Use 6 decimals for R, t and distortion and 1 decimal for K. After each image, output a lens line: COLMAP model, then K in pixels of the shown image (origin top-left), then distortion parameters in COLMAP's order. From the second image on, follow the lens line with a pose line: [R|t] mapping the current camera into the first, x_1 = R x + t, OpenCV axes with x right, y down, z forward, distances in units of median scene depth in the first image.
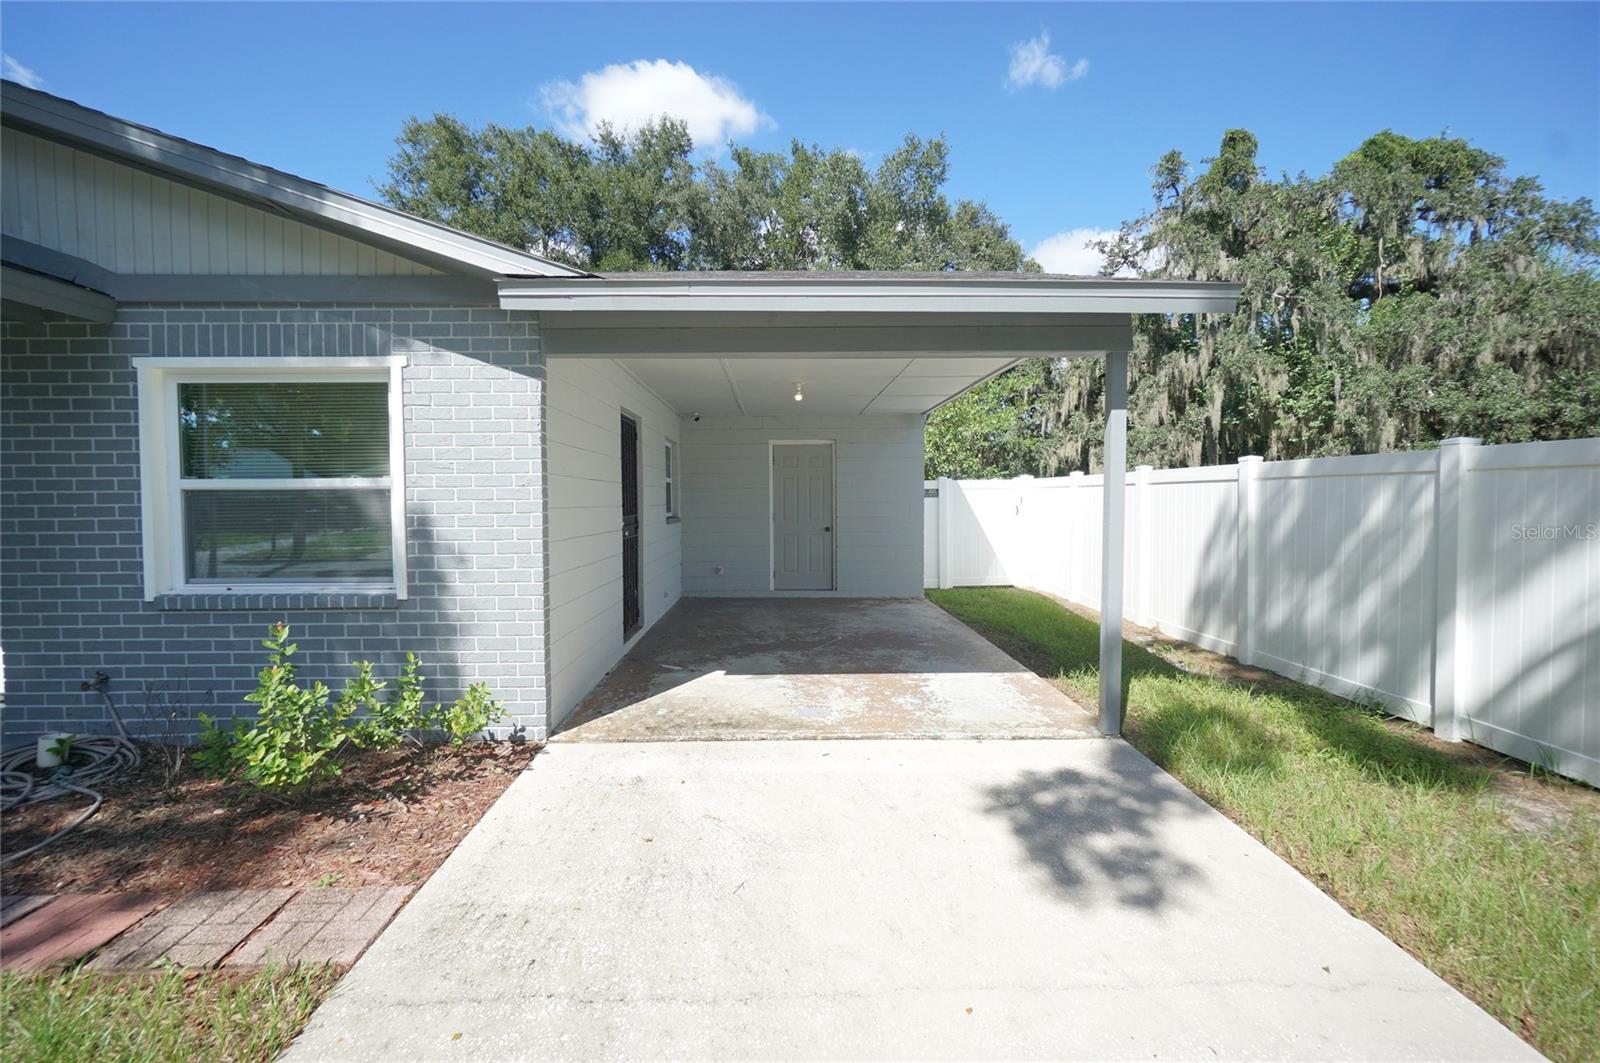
lens RADIAL K [[686.3, 0, 800.0], [0, 686.3, 531.5], [0, 0, 1]] dist [-0.004971, 0.000741]
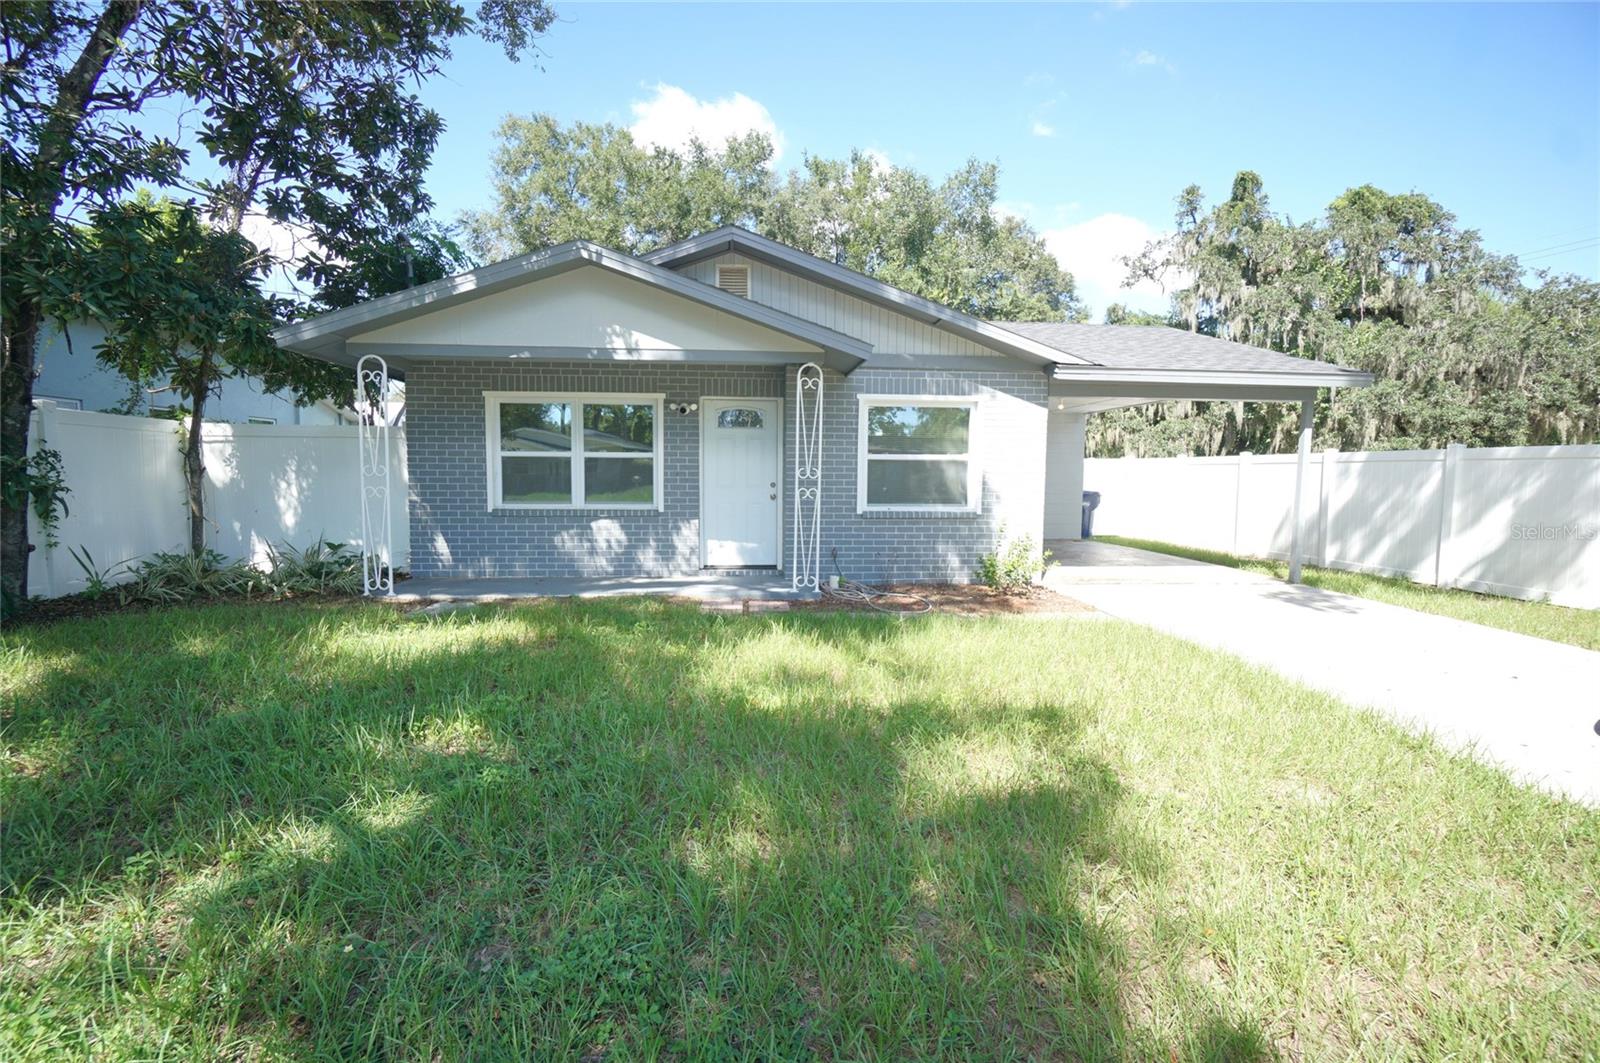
lens RADIAL K [[690.3, 0, 800.9], [0, 690.3, 535.7], [0, 0, 1]] dist [0.001593, -0.000416]
pose [[0.997429, 0.008599, 0.071146, -0.298388], [-0.011548, 0.999086, 0.041144, 0.019694], [-0.070727, -0.041860, 0.996617, -0.245228]]
